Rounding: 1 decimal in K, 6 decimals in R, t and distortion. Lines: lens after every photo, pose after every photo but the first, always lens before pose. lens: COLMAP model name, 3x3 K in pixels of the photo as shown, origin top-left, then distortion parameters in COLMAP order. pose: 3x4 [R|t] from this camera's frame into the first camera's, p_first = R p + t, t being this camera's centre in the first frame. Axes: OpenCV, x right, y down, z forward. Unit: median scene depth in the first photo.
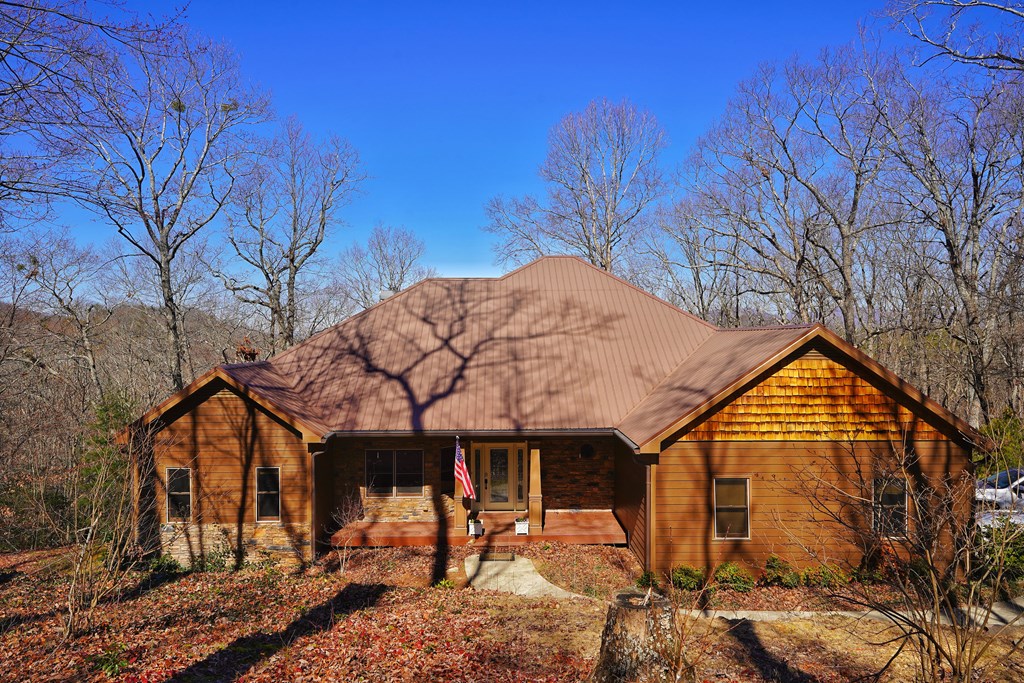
lens RADIAL K [[672.8, 0, 516.1], [0, 672.8, 343.3], [0, 0, 1]] dist [0.022834, 0.008258]
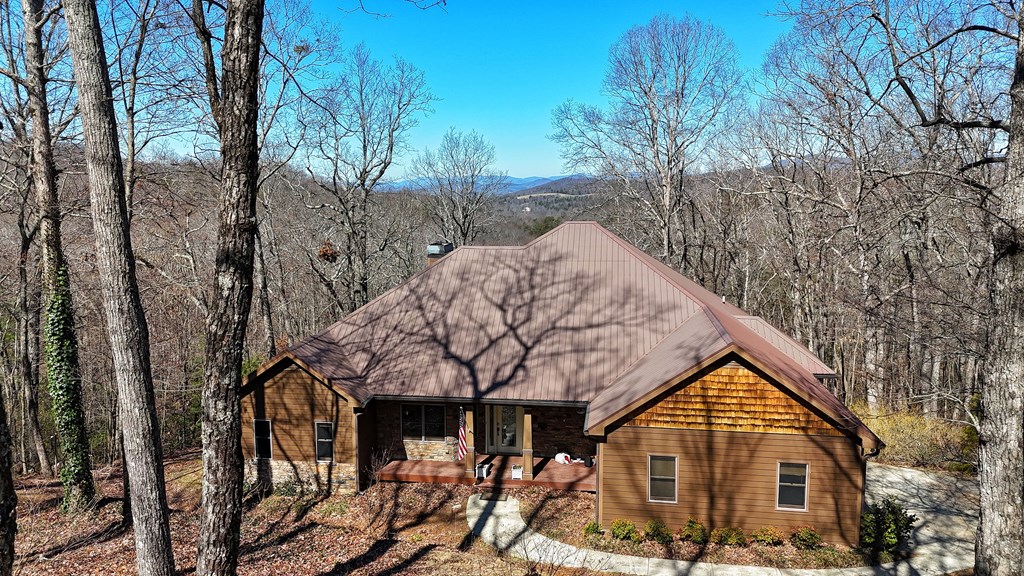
lens RADIAL K [[756.9, 0, 512.3], [0, 756.9, 282.7], [0, 0, 1]] dist [0.069887, -0.056233]
pose [[0.986898, 0.021067, -0.159962, 0.236693], [-0.002054, 0.992998, 0.118109, -0.270490], [0.161330, -0.116234, 0.980032, -0.387380]]
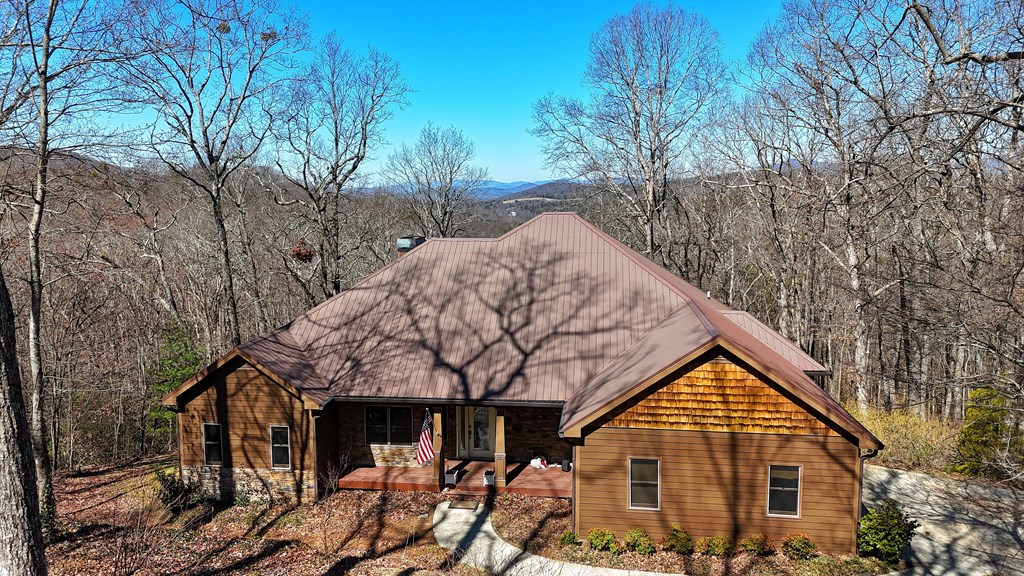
lens RADIAL K [[756.9, 0, 512.7], [0, 756.9, 283.8], [0, 0, 1]] dist [0.069887, -0.056233]
pose [[0.989739, 0.016634, -0.141917, 0.249266], [-0.000421, 0.993536, 0.113514, -0.233698], [0.142888, -0.112289, 0.983348, -0.282870]]
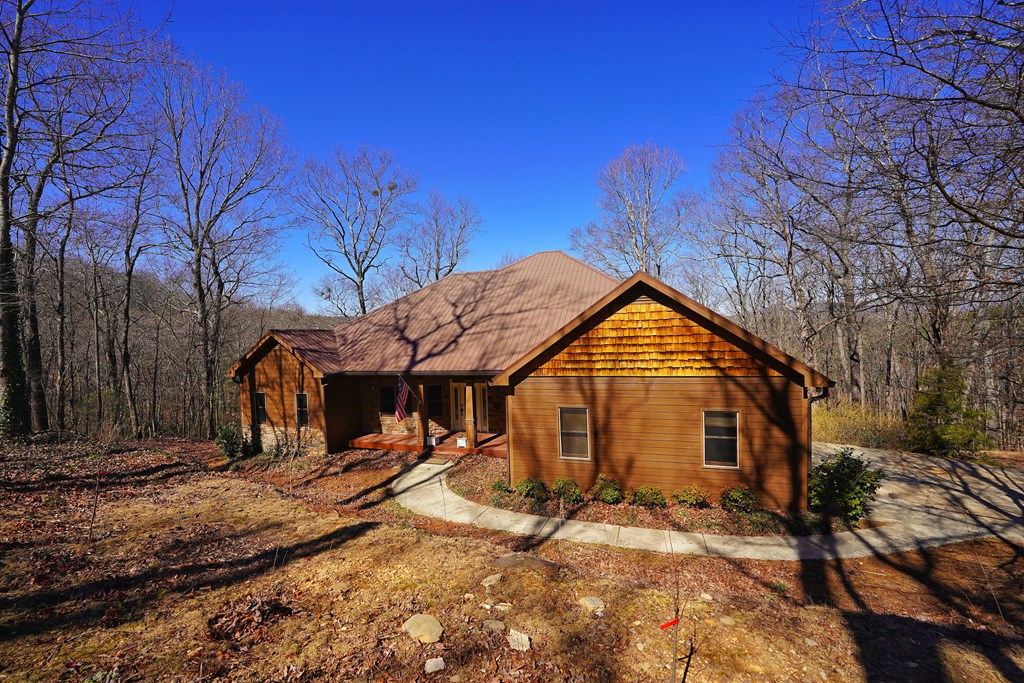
lens RADIAL K [[419.6, 0, 512.0], [0, 419.6, 346.5], [0, 0, 1]] dist [-0.029841, 0.005553]
pose [[0.942579, -0.018314, -0.333481, 0.422046], [0.026638, 0.999437, 0.020404, 0.067532], [0.332920, -0.028116, 0.942536, 0.250280]]
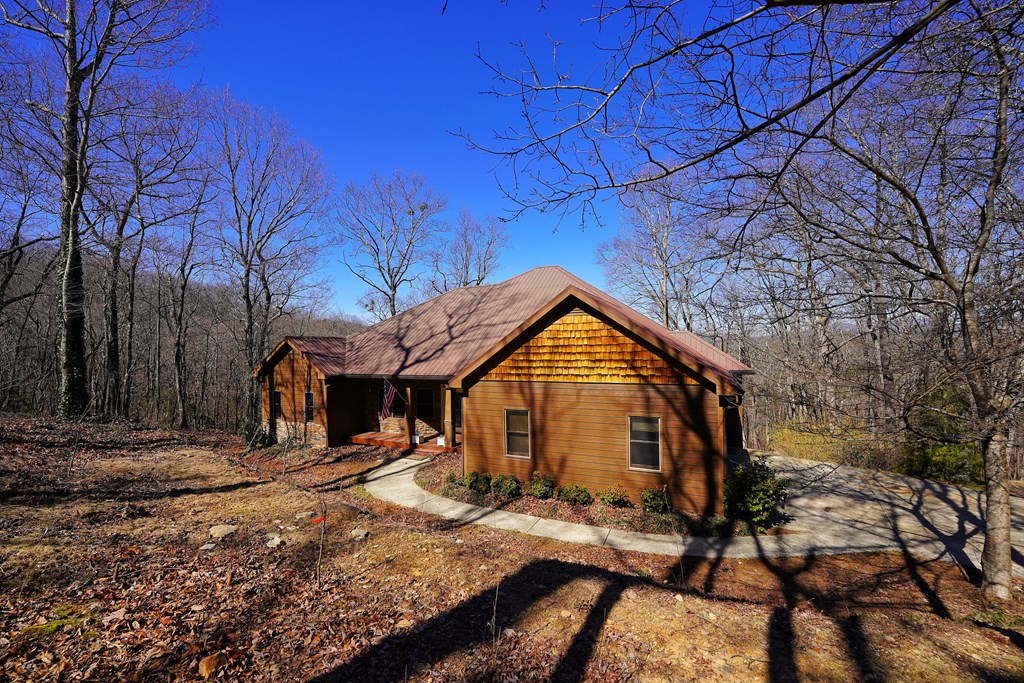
lens RADIAL K [[419.6, 0, 512.6], [0, 419.6, 345.3], [0, 0, 1]] dist [-0.029841, 0.005553]
pose [[0.894913, -0.014311, -0.446010, 0.610534], [0.008282, 0.999846, -0.015462, 0.080090], [0.446163, 0.010143, 0.894894, 0.250037]]
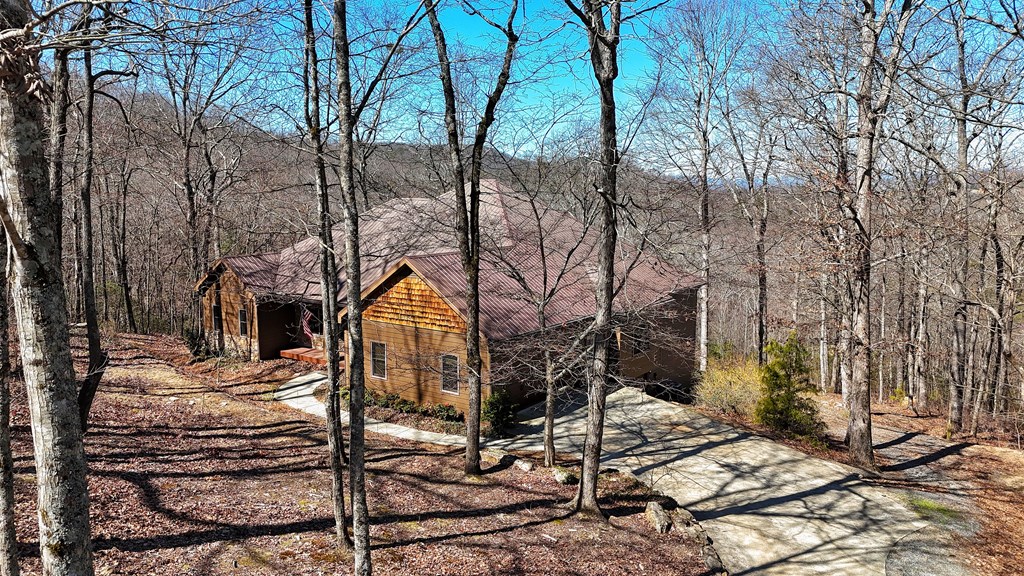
lens RADIAL K [[756.9, 0, 512.2], [0, 756.9, 291.8], [0, 0, 1]] dist [0.069887, -0.056233]
pose [[0.797491, 0.089062, -0.596721, 1.557061], [-0.009525, 0.990780, 0.135146, -0.172369], [0.603256, -0.102094, 0.790986, -0.267899]]
